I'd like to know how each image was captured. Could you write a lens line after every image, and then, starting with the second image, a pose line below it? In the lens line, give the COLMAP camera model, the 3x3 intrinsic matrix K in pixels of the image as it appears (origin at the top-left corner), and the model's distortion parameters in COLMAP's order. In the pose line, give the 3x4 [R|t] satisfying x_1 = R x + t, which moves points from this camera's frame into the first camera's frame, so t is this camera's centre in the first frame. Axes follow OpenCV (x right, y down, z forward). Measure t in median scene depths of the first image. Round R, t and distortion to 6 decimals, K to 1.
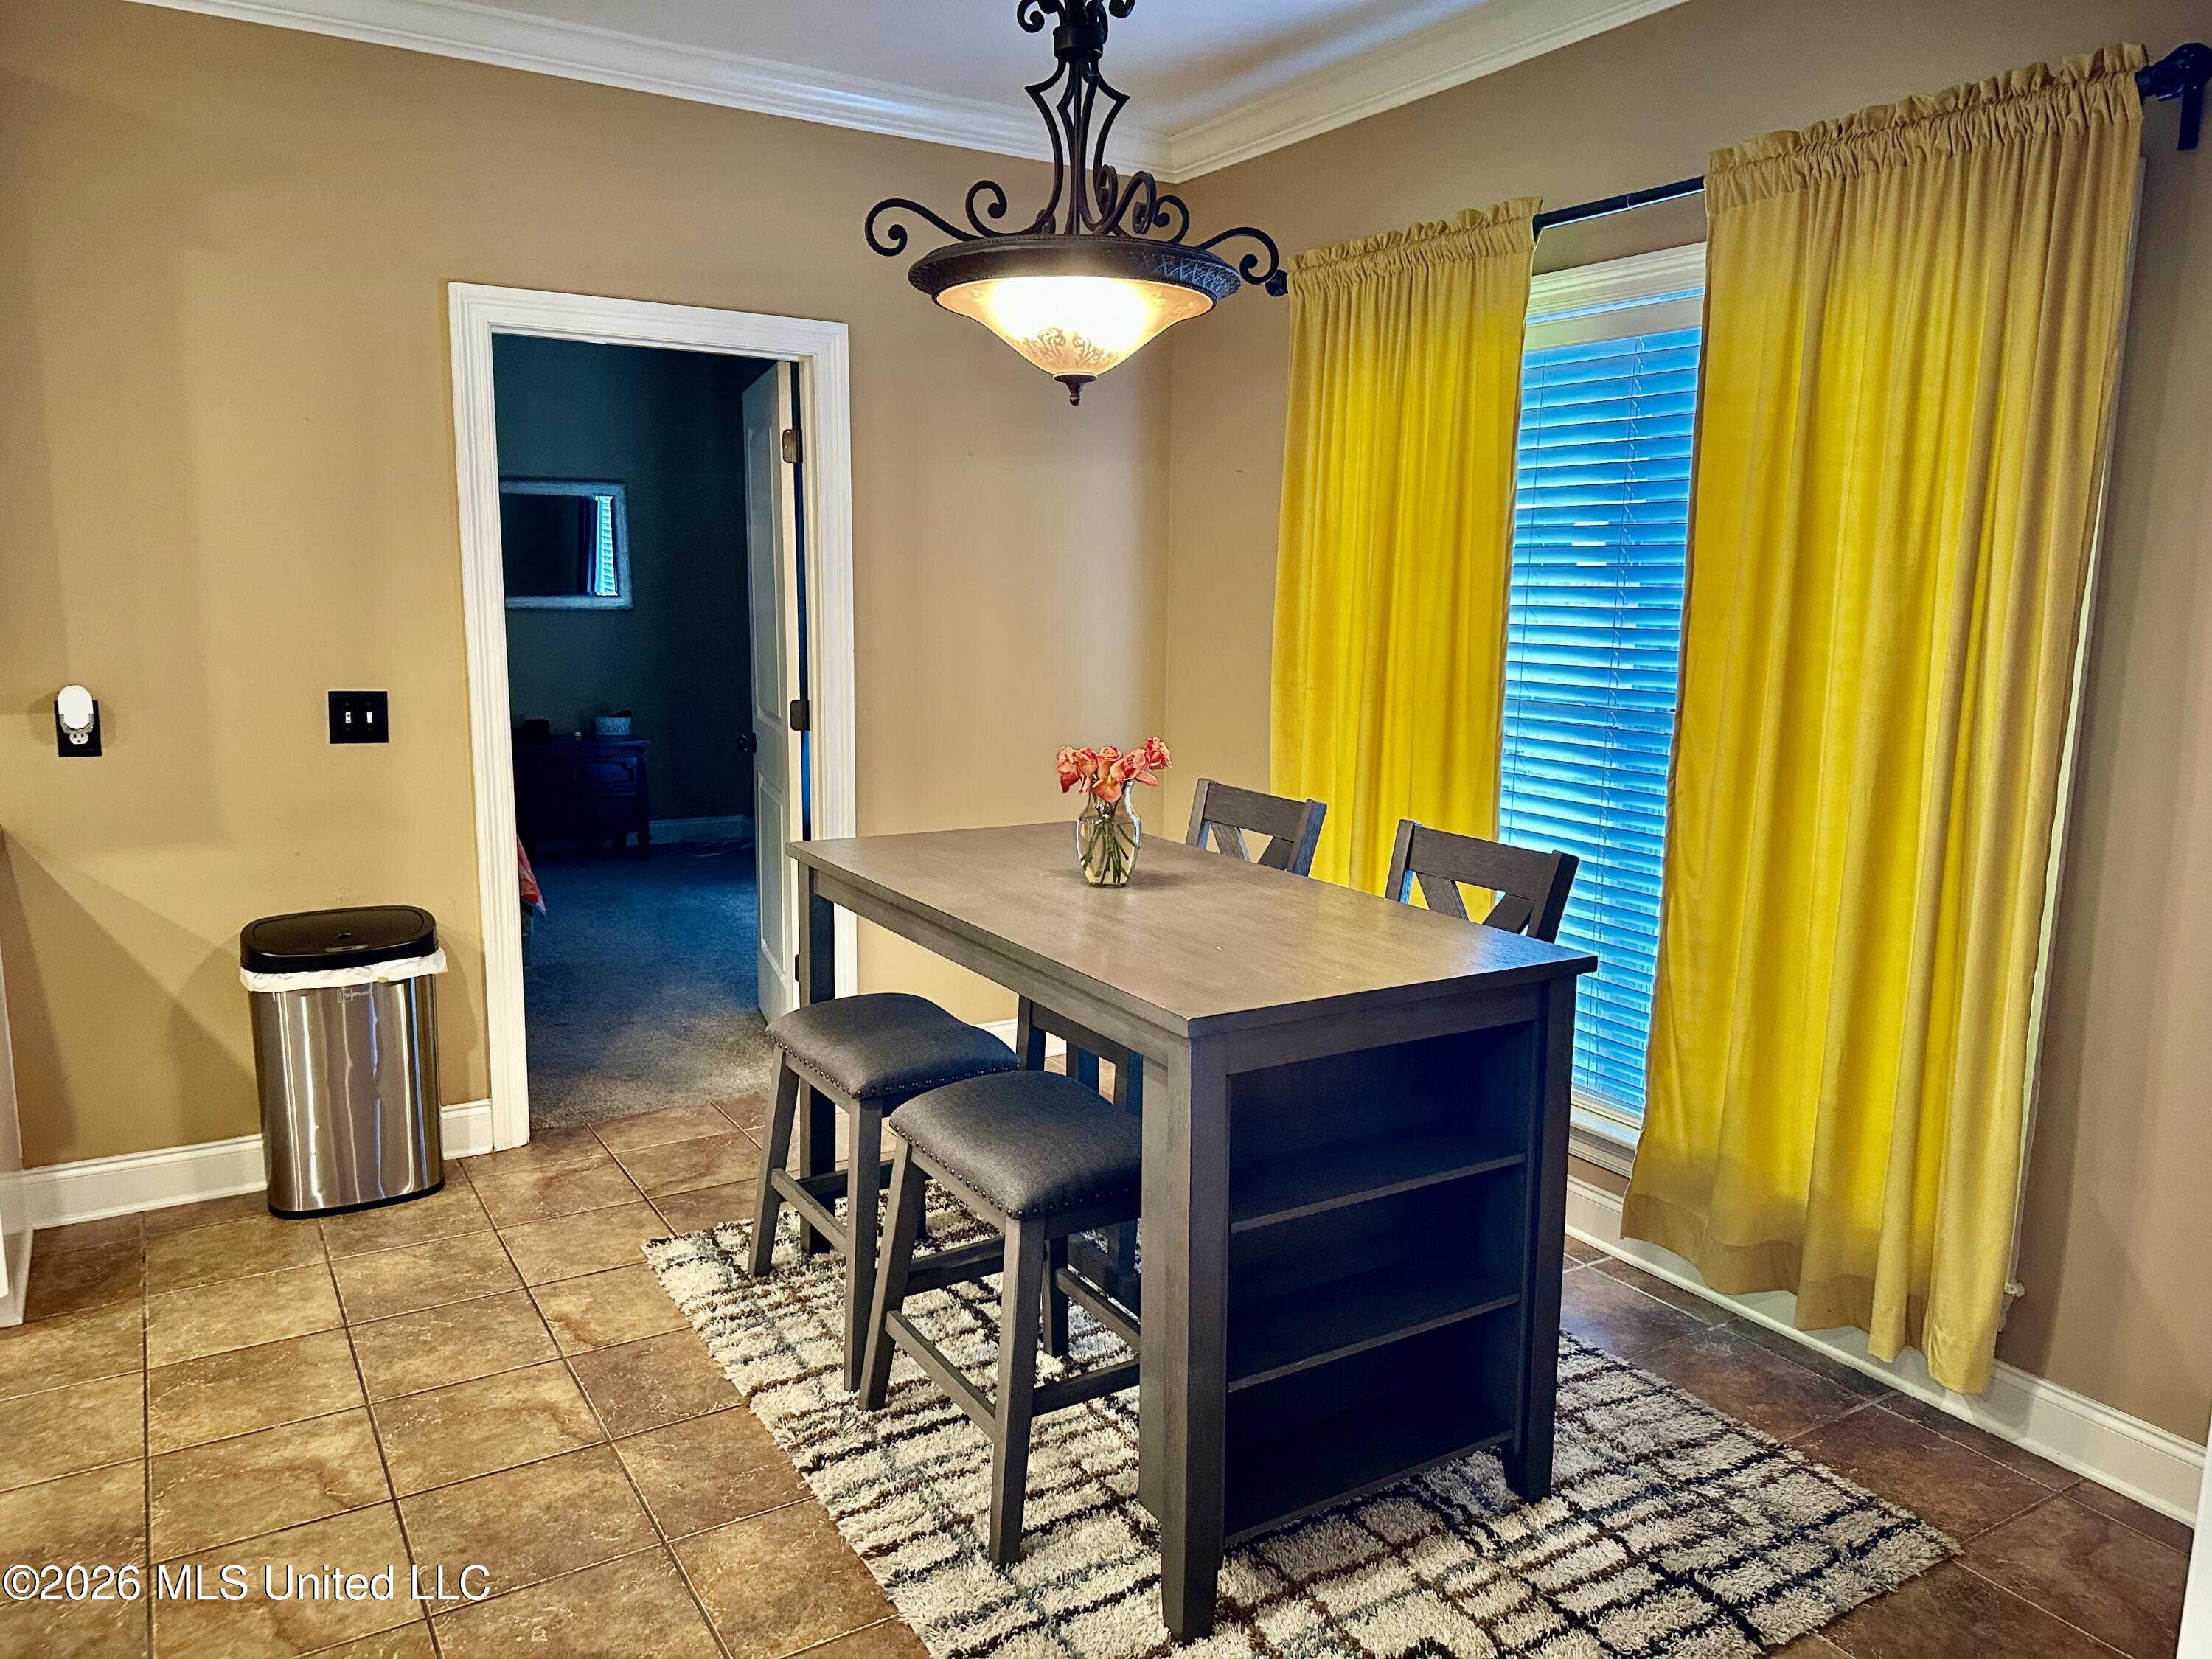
lens RADIAL K [[1557.2, 0, 1102.9], [0, 1557.2, 832.7], [0, 0, 1]] dist [0.032387, -0.053863]
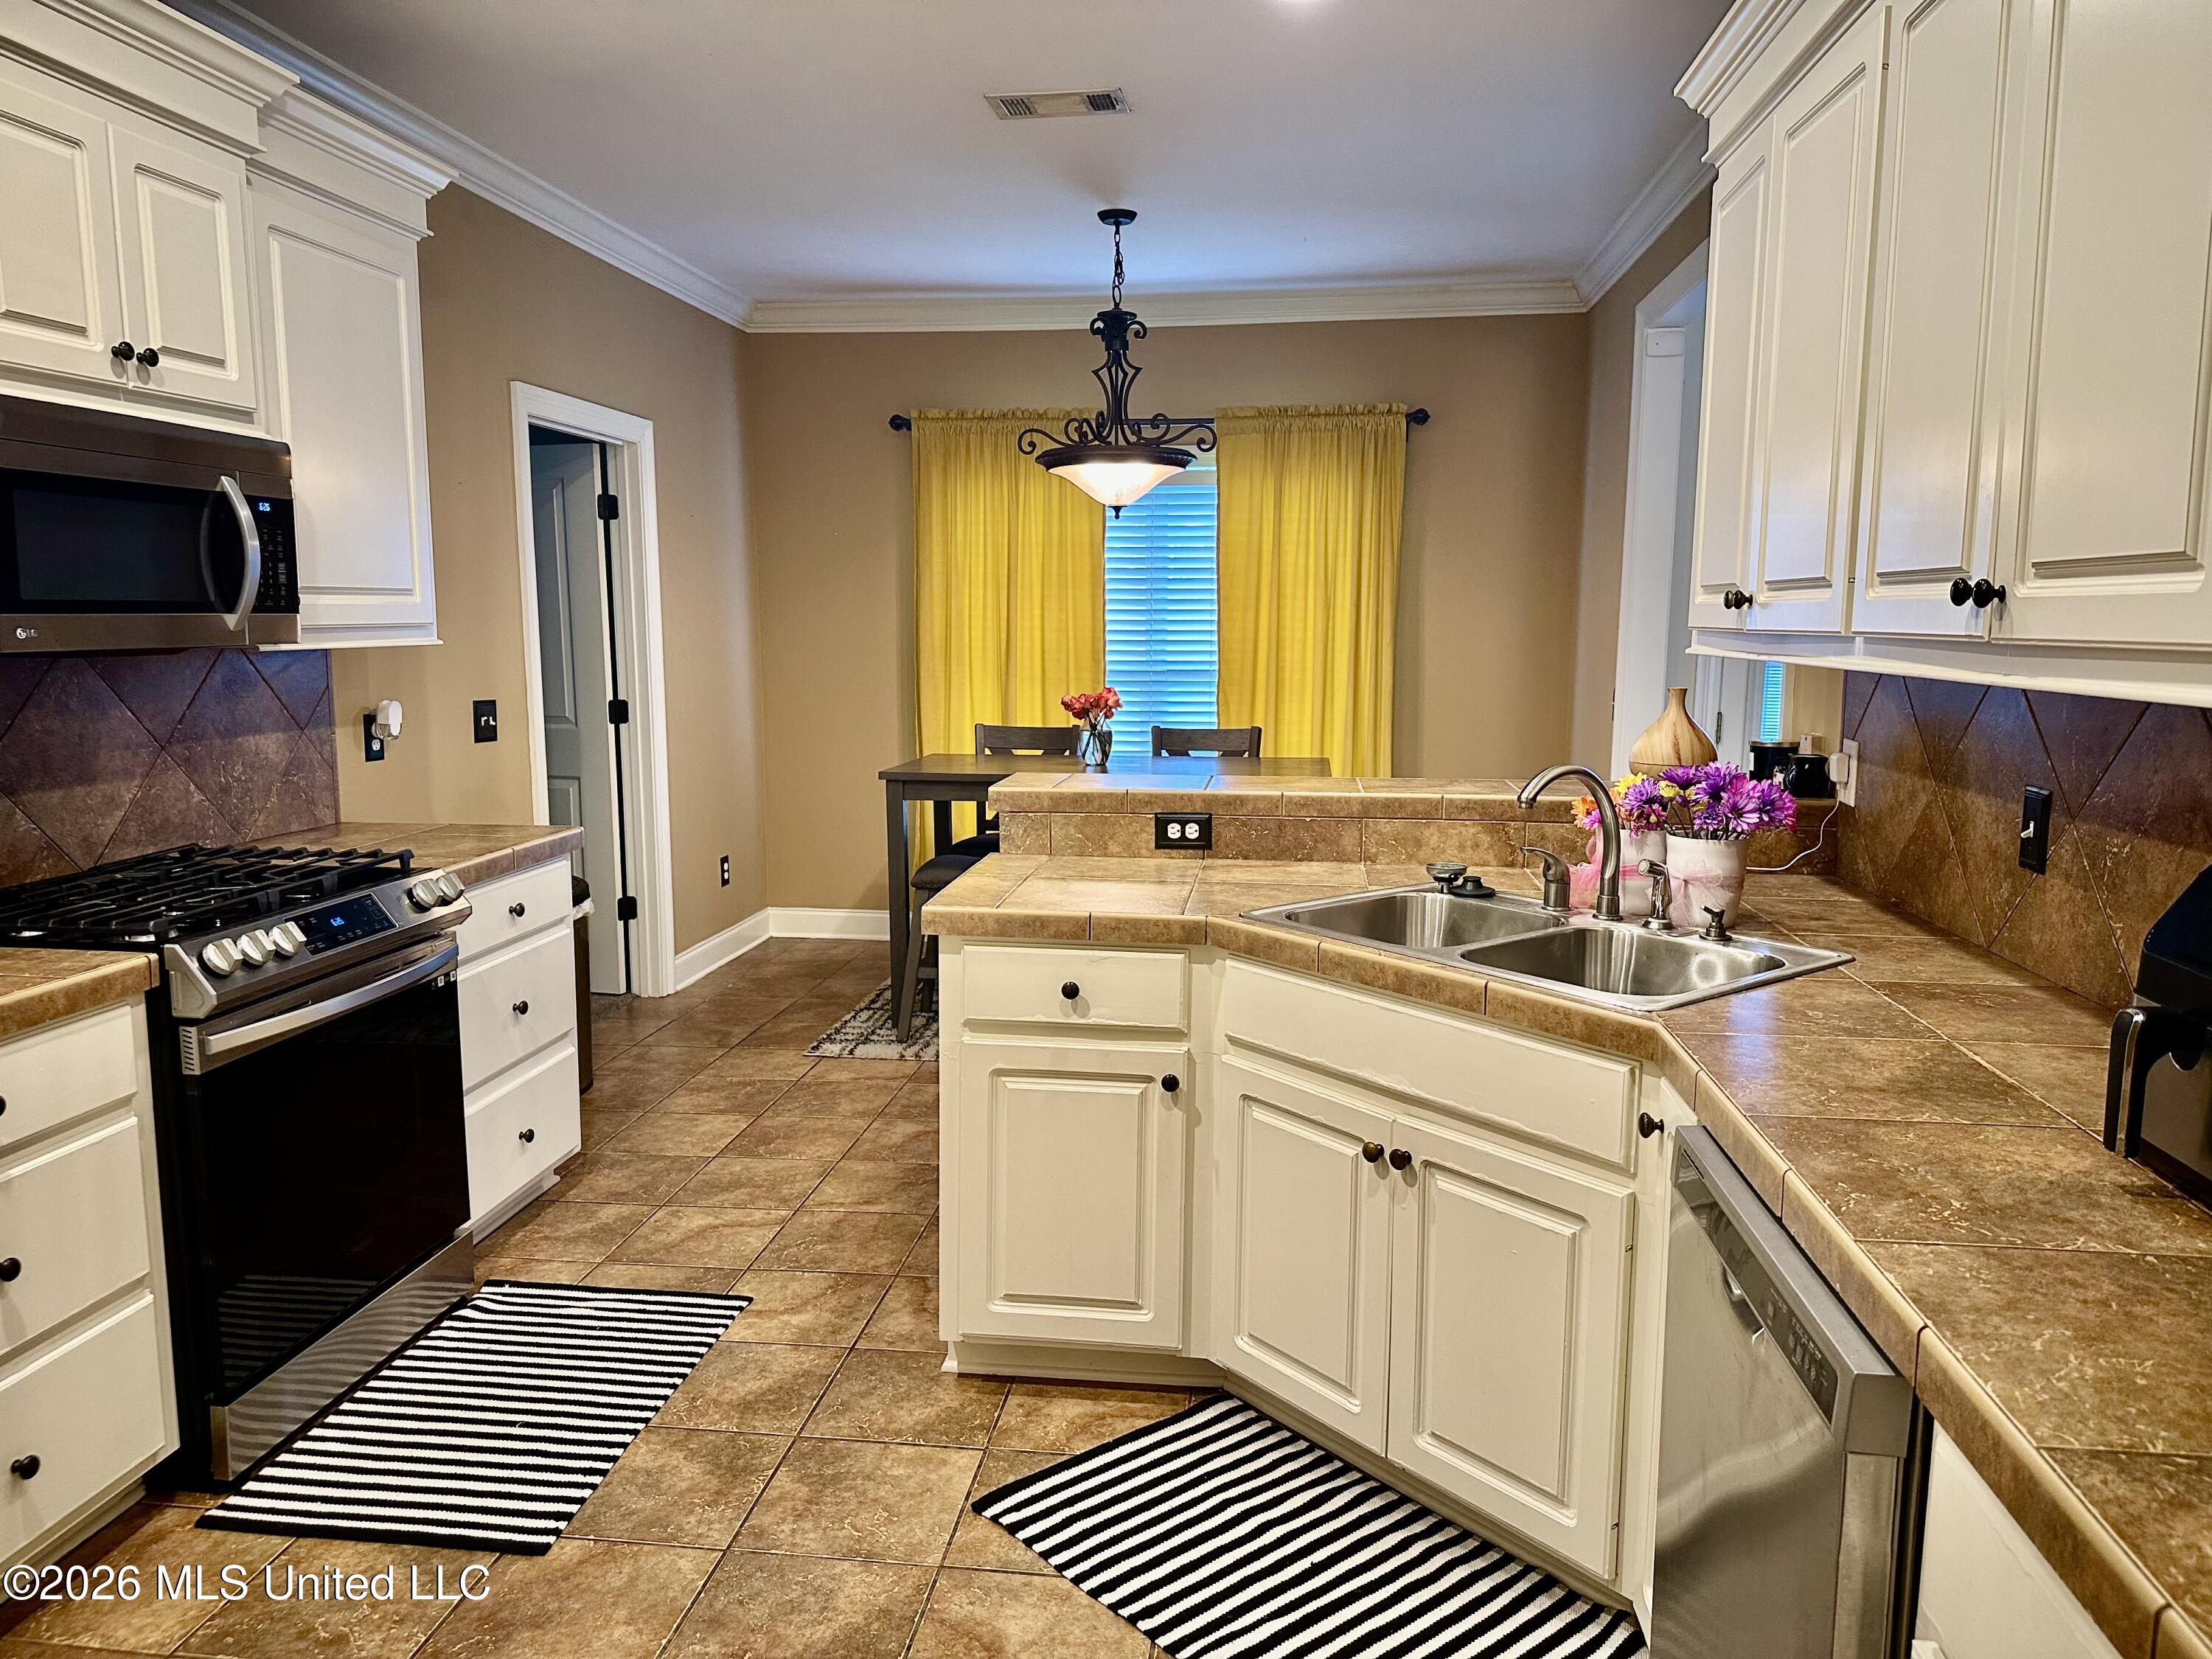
lens RADIAL K [[1557.2, 0, 1114.5], [0, 1557.2, 829.3], [0, 0, 1]] dist [0.032387, -0.053863]
pose [[0.620699, -0.118272, 0.775077, -1.293476], [0.133893, 0.990025, 0.043847, 0.027771], [-0.772532, 0.076562, 0.630344, -0.190849]]
